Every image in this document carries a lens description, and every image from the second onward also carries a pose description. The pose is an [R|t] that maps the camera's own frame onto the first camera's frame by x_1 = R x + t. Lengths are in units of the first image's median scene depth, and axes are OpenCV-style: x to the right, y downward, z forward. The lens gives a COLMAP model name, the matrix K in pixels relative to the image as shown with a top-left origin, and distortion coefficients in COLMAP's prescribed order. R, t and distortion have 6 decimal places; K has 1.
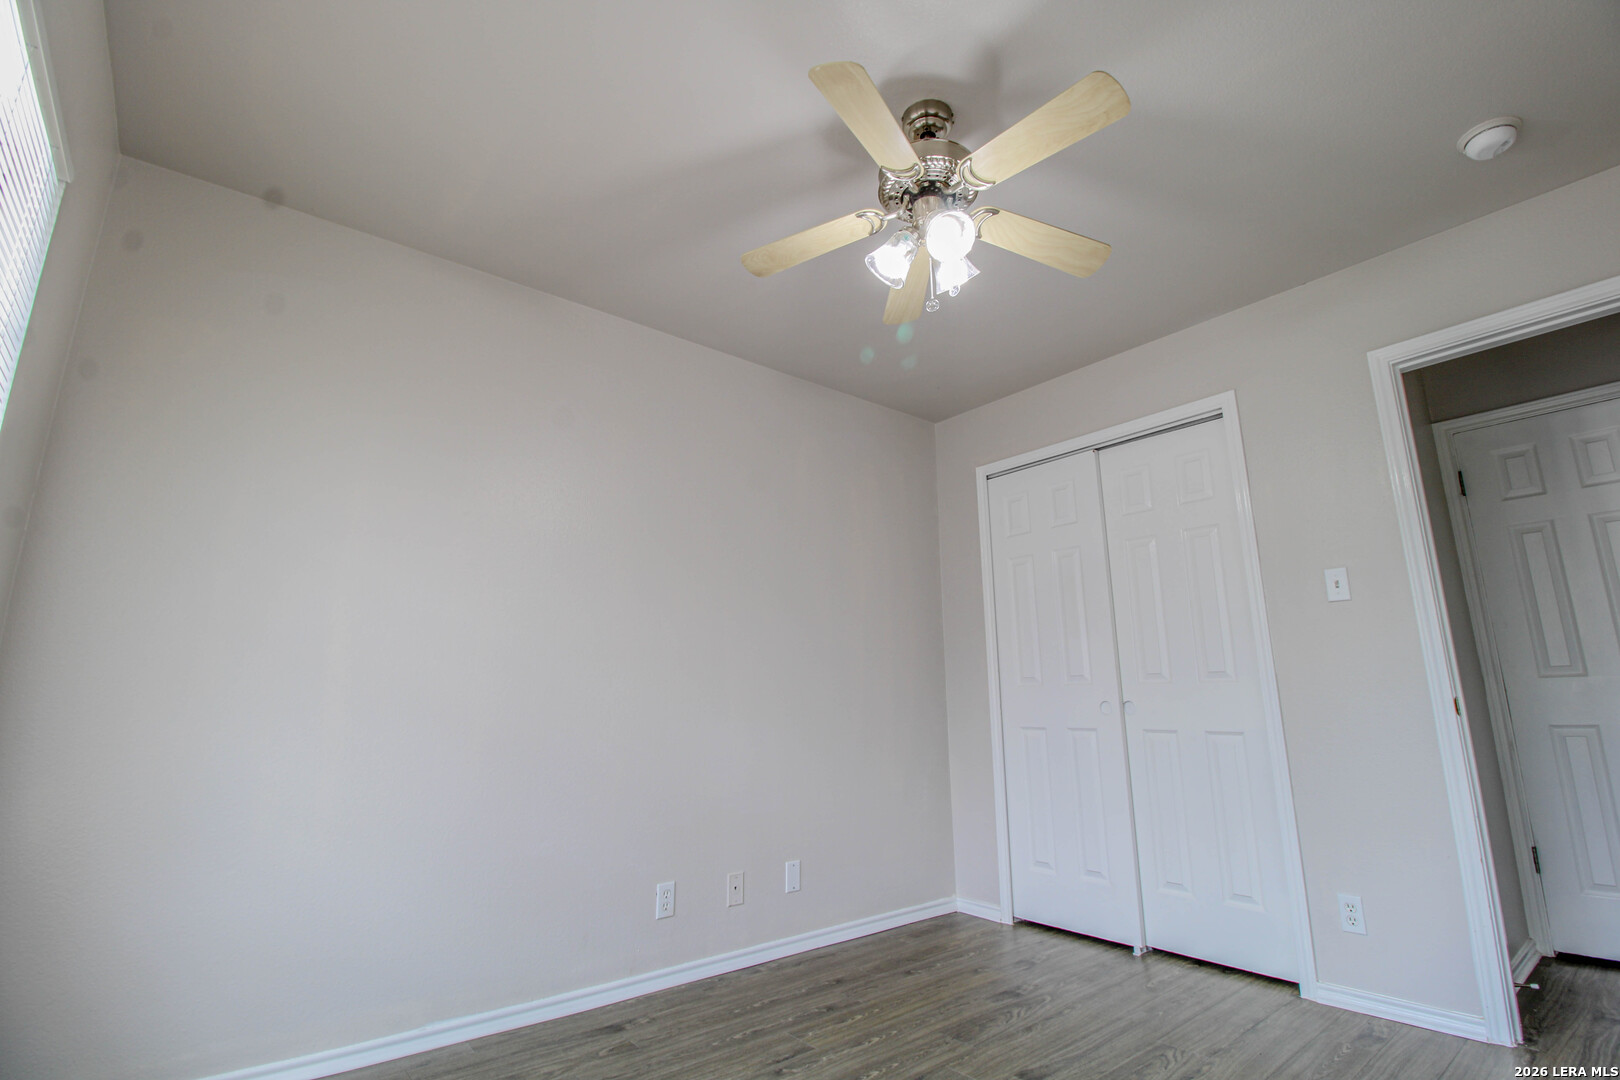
lens RADIAL K [[752.6, 0, 821.1], [0, 752.6, 539.2], [0, 0, 1]] dist [-0.003458, -0.012264]
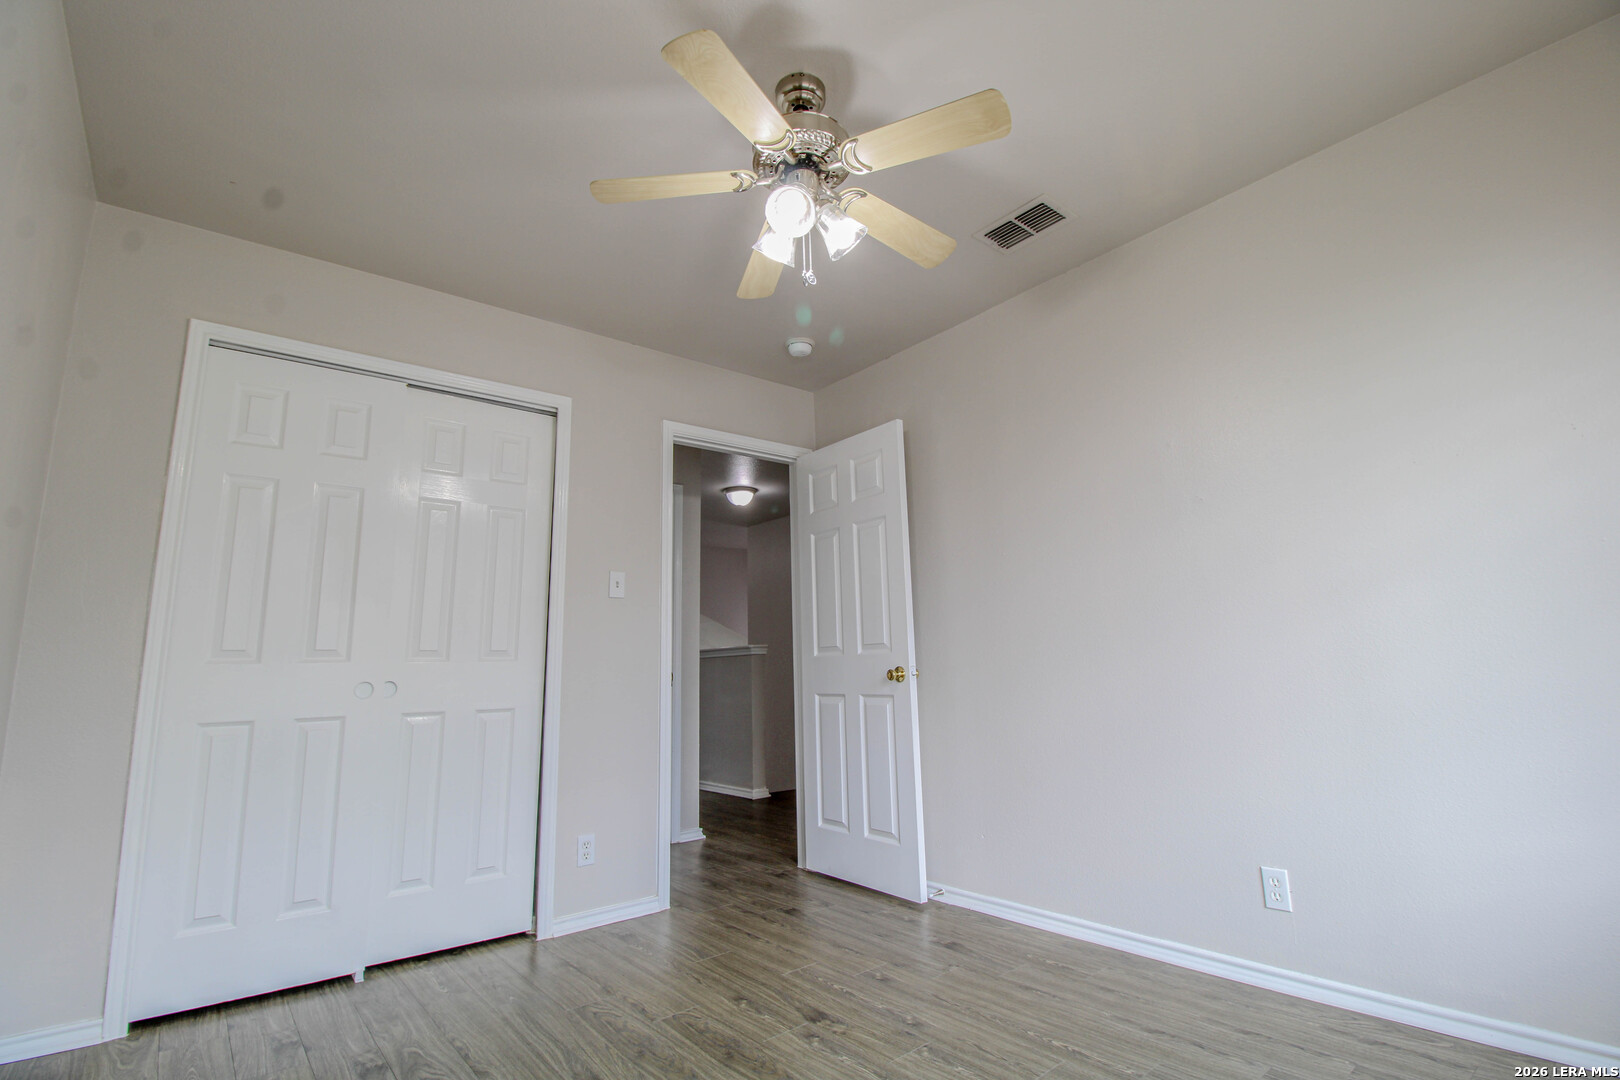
lens RADIAL K [[752.6, 0, 820.4], [0, 752.6, 537.2], [0, 0, 1]] dist [-0.003458, -0.012264]
pose [[-0.000308, 0.182277, 0.983247, -0.558368], [-0.184501, 0.966357, -0.179204, 0.145459], [-0.982832, -0.181465, 0.033333, 0.629674]]
